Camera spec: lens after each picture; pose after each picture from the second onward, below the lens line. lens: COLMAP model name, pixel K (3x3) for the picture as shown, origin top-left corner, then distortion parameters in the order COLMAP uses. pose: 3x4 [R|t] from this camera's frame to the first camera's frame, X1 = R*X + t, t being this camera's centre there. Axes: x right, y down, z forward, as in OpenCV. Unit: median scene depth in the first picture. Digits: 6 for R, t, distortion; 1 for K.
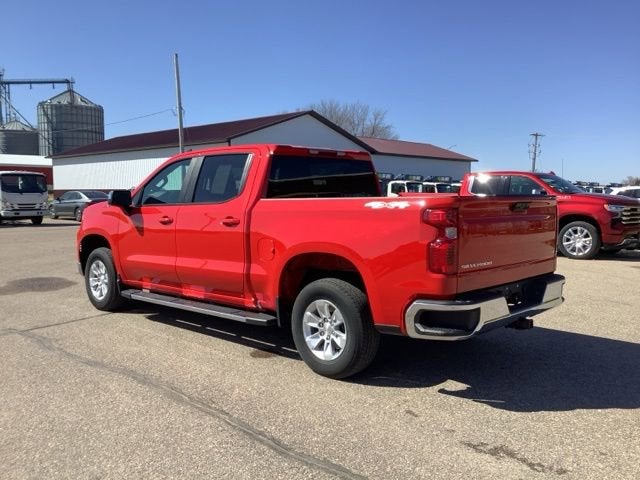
lens RADIAL K [[581.8, 0, 320.0], [0, 581.8, 240.0], [0, 0, 1]] dist [0.128373, -0.259301]
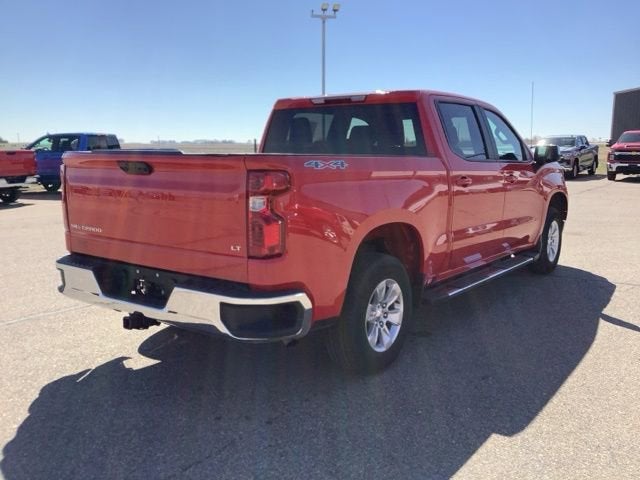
lens RADIAL K [[581.8, 0, 320.0], [0, 581.8, 240.0], [0, 0, 1]] dist [0.128373, -0.259301]
pose [[0.115244, 0.152810, -0.981513, 1.014930], [-0.075682, 0.986575, 0.144712, -0.083622], [0.990450, 0.057605, 0.125262, 1.040080]]
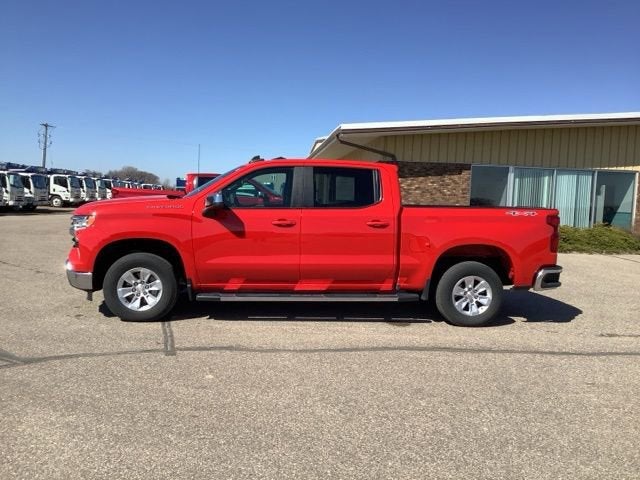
lens RADIAL K [[581.8, 0, 320.0], [0, 581.8, 240.0], [0, 0, 1]] dist [0.128373, -0.259301]
pose [[0.639759, -0.034982, 0.767779, -1.306874], [0.022885, 0.999388, 0.026466, -0.036162], [-0.768235, 0.000639, 0.640168, 0.309459]]
